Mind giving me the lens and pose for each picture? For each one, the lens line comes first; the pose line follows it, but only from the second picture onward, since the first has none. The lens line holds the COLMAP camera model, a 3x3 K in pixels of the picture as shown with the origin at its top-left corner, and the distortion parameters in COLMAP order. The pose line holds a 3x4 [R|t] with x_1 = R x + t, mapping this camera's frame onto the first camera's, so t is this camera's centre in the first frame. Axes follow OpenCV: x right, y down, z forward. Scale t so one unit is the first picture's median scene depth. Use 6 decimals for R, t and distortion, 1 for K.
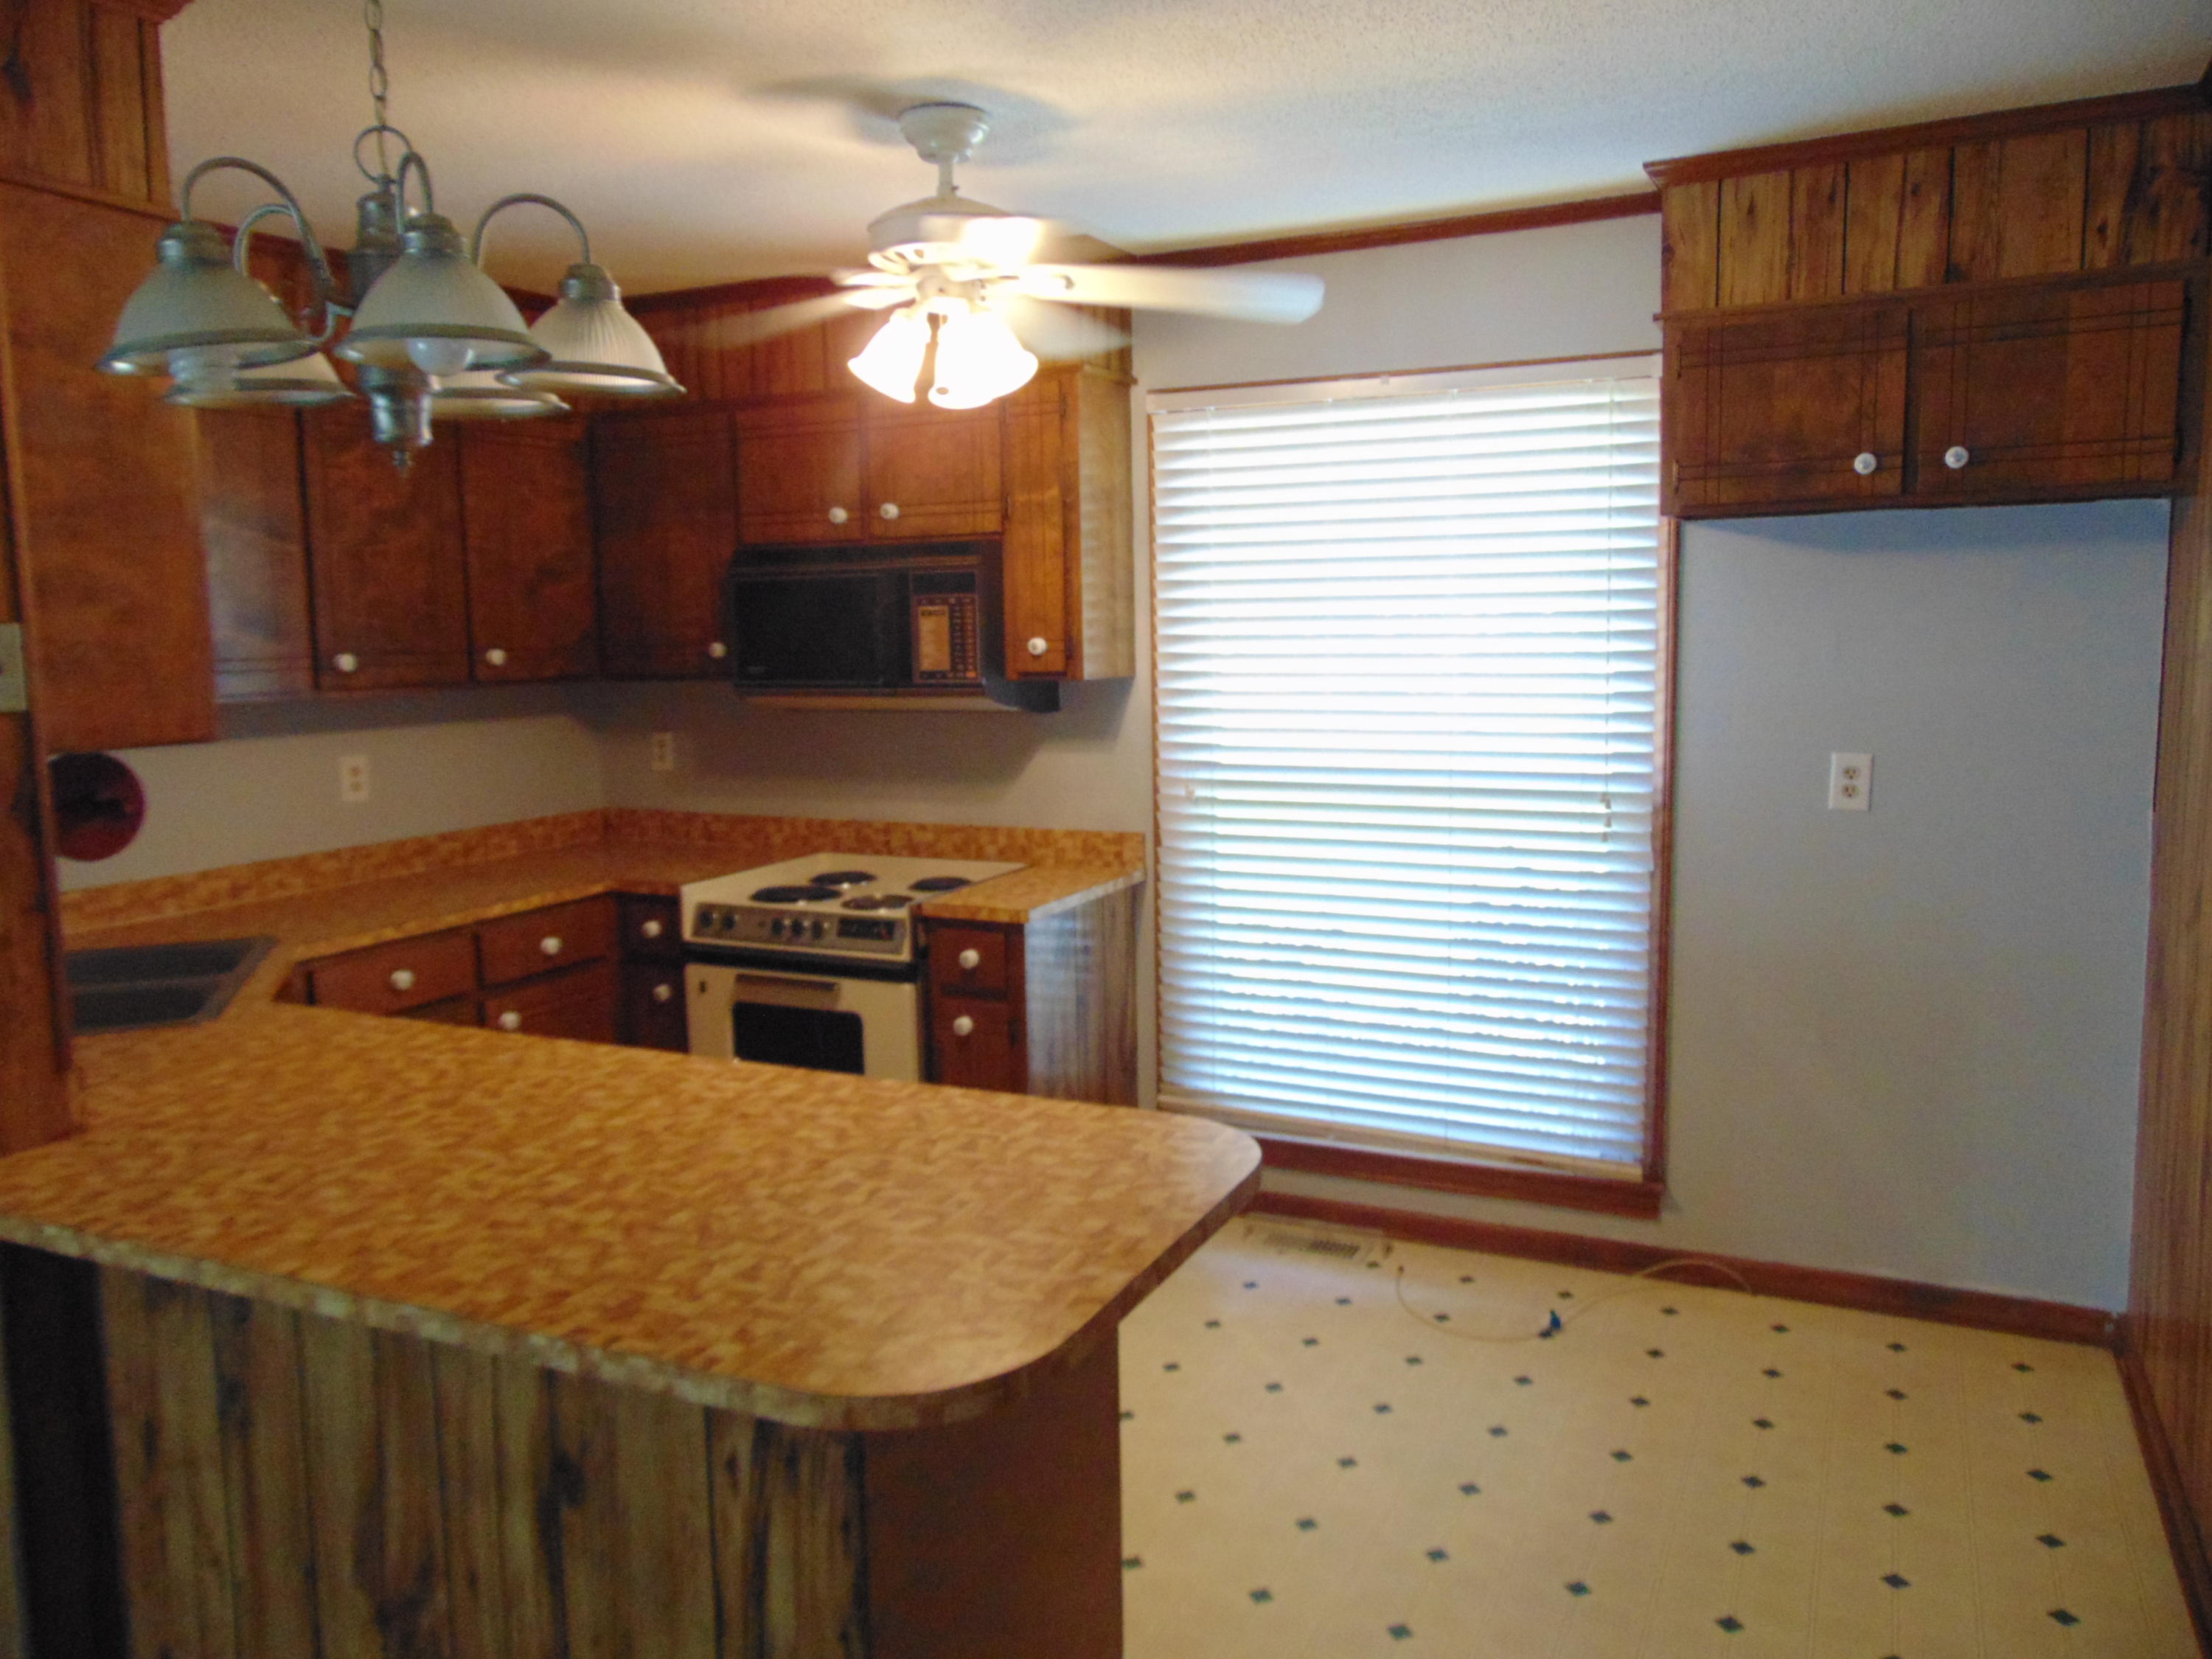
lens RADIAL K [[1665.8, 0, 1097.8], [0, 1665.8, 833.7], [0, 0, 1]] dist [0.009299, 0.009978]
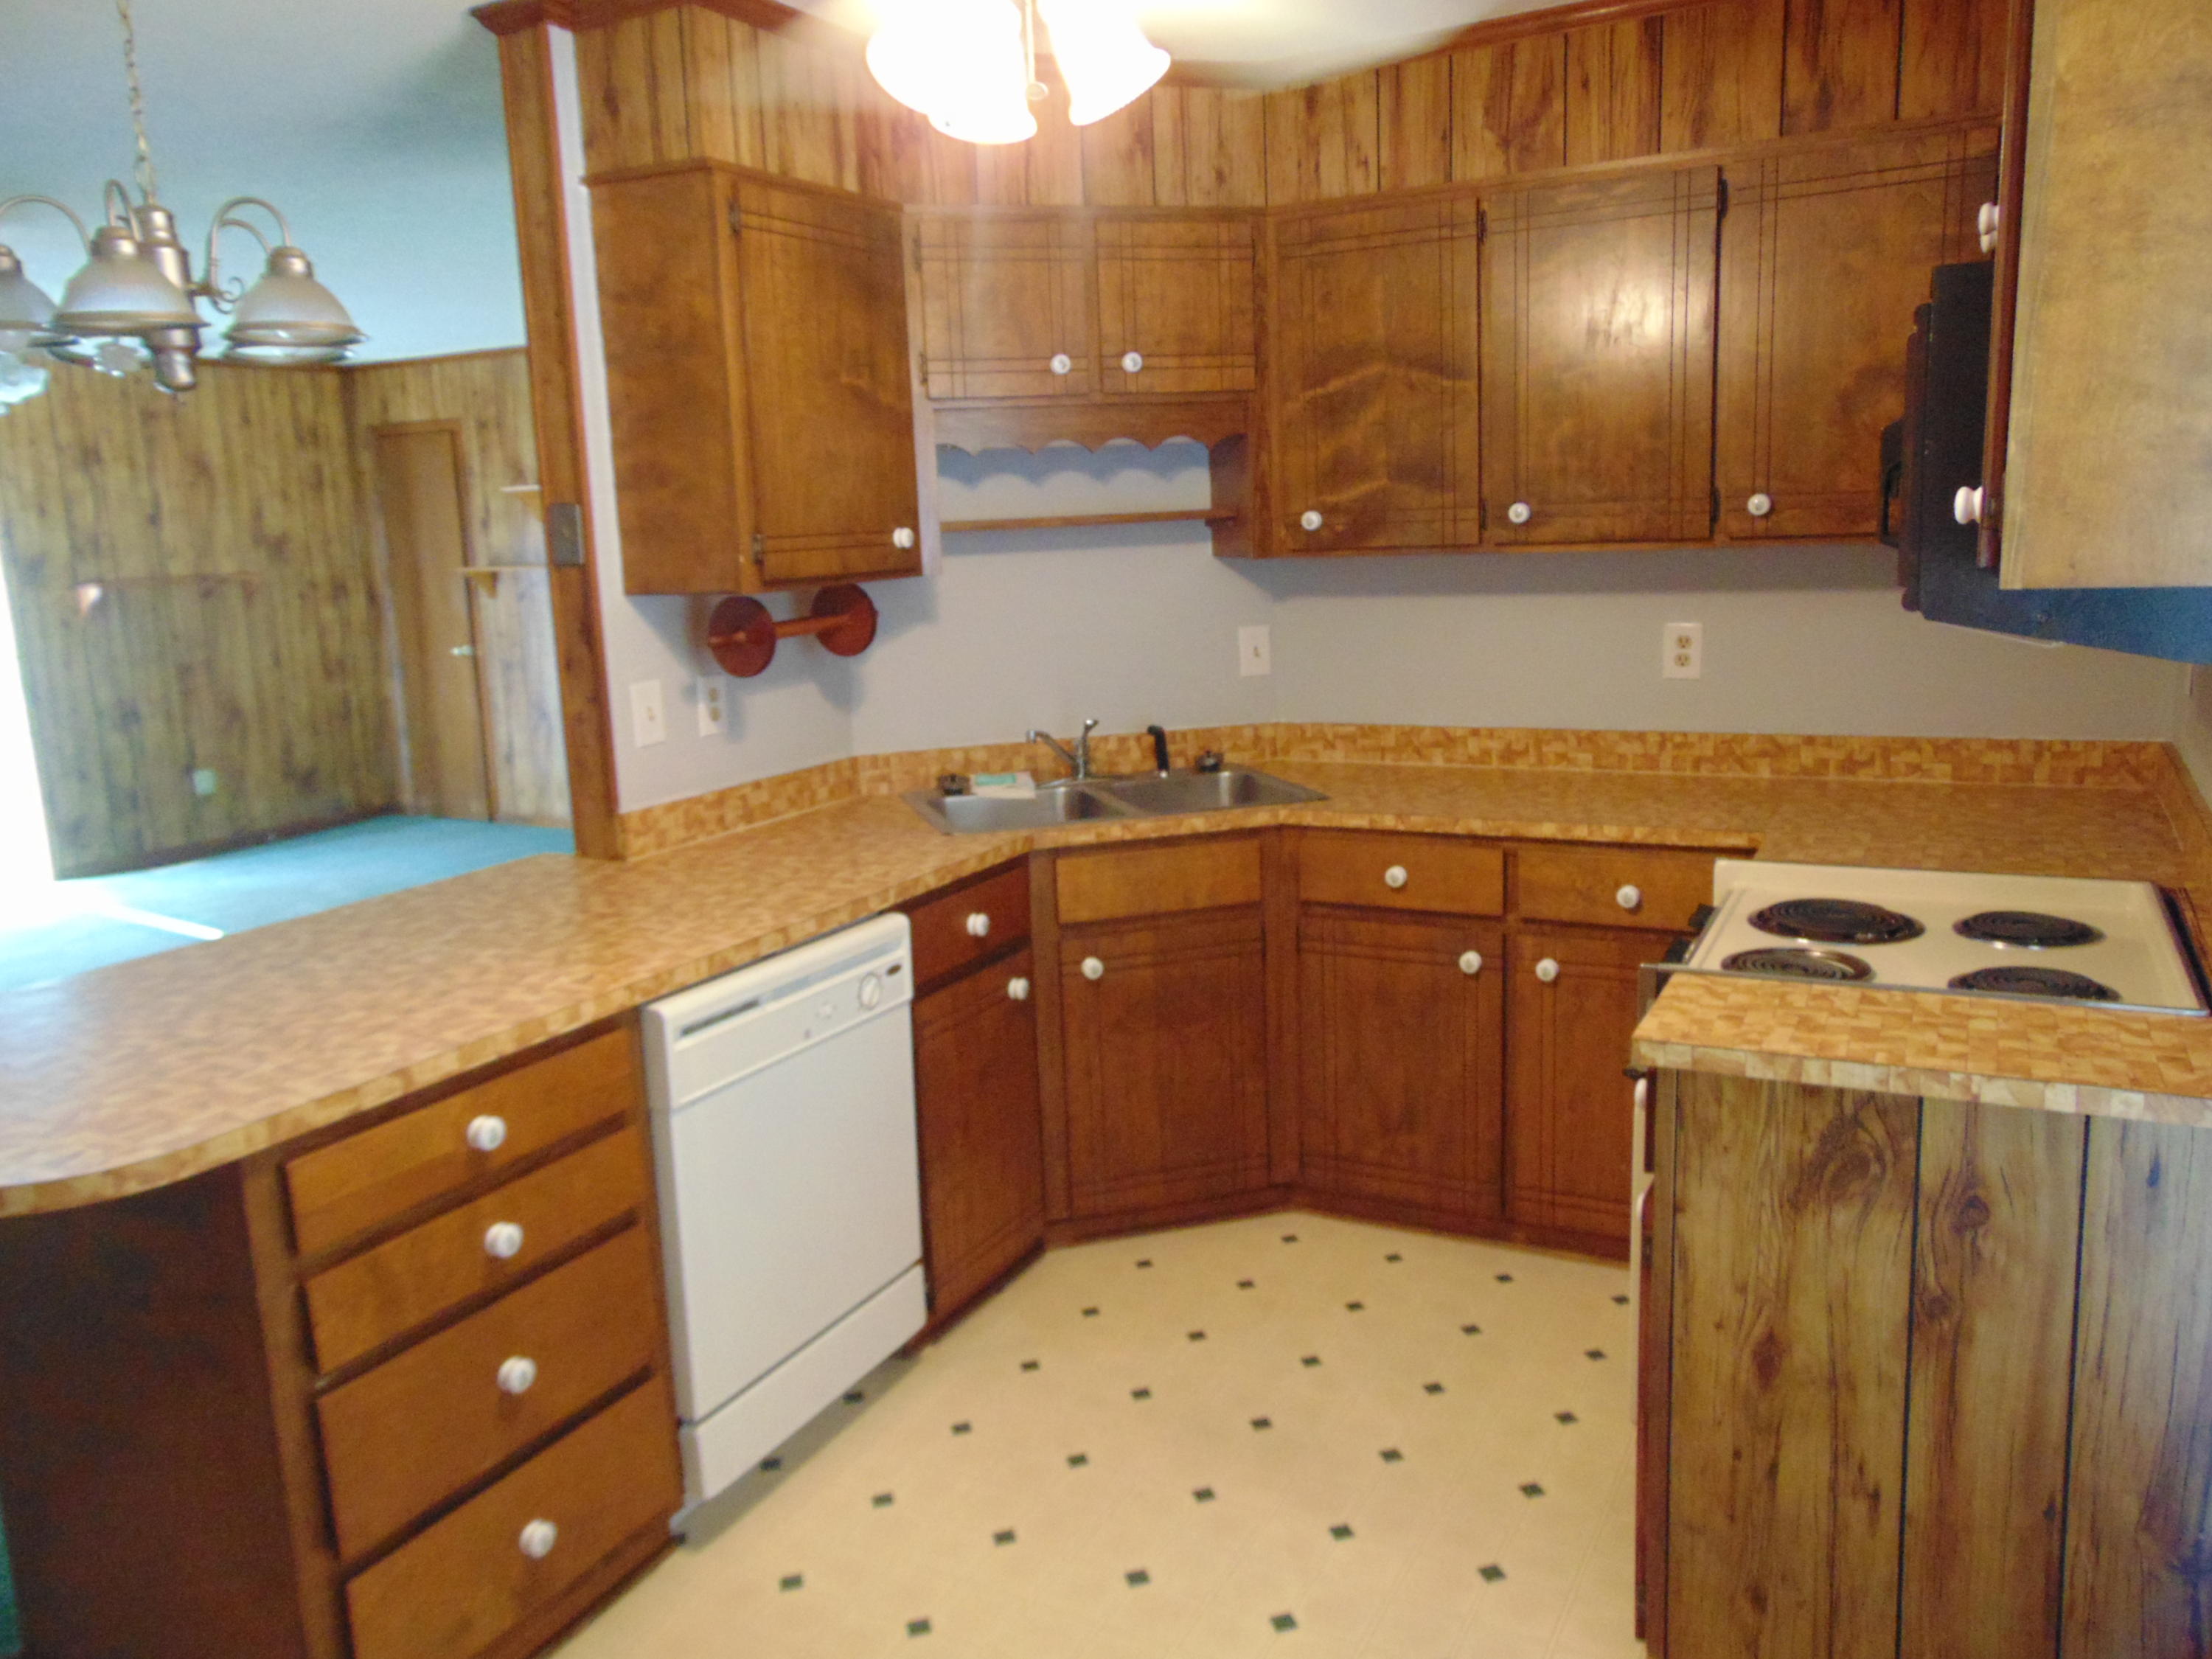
lens RADIAL K [[1665.8, 0, 1103.2], [0, 1665.8, 835.0], [0, 0, 1]] dist [0.009299, 0.009978]
pose [[-0.056166, 0.208309, -0.976449, 0.426250], [-0.085988, 0.973350, 0.212594, -0.101731], [0.994712, 0.095904, -0.036757, 0.807462]]
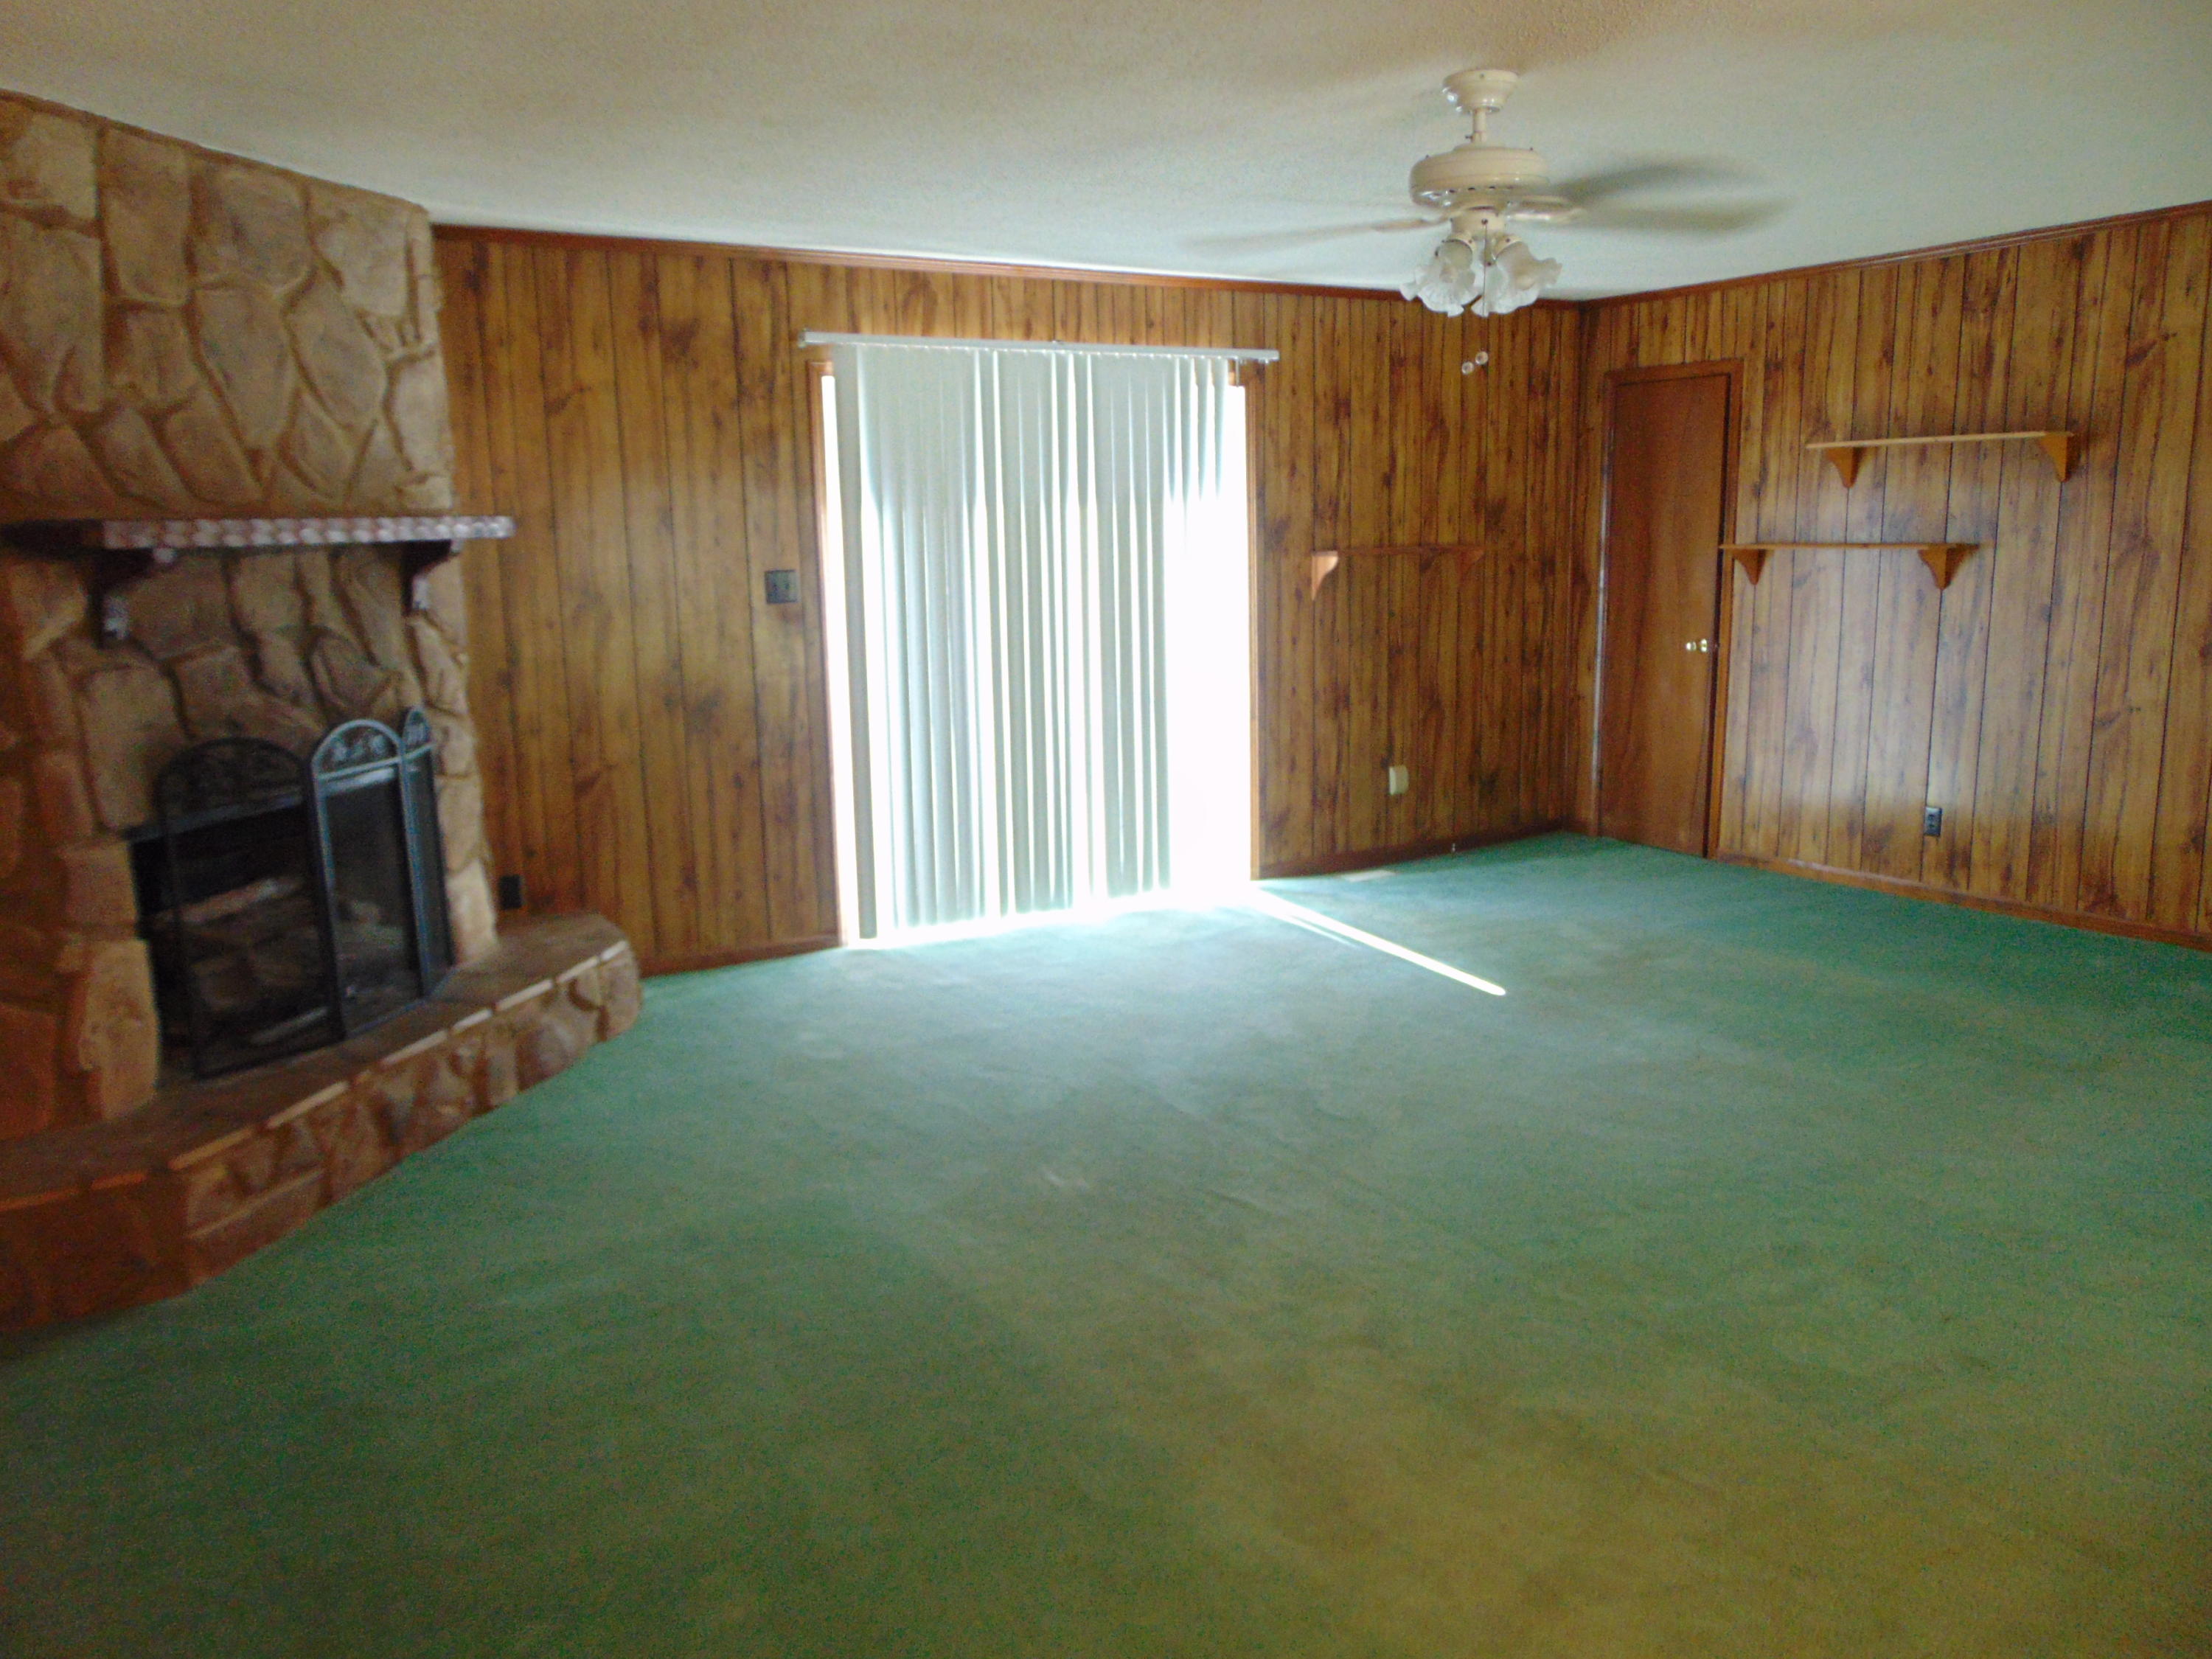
lens RADIAL K [[1665.8, 0, 1101.2], [0, 1665.8, 818.1], [0, 0, 1]] dist [0.009299, 0.009978]
pose [[-0.530022, 0.179309, -0.828809, 0.313059], [-0.079085, 0.962676, 0.258845, -0.075134], [0.844288, 0.202739, -0.496059, 0.592069]]
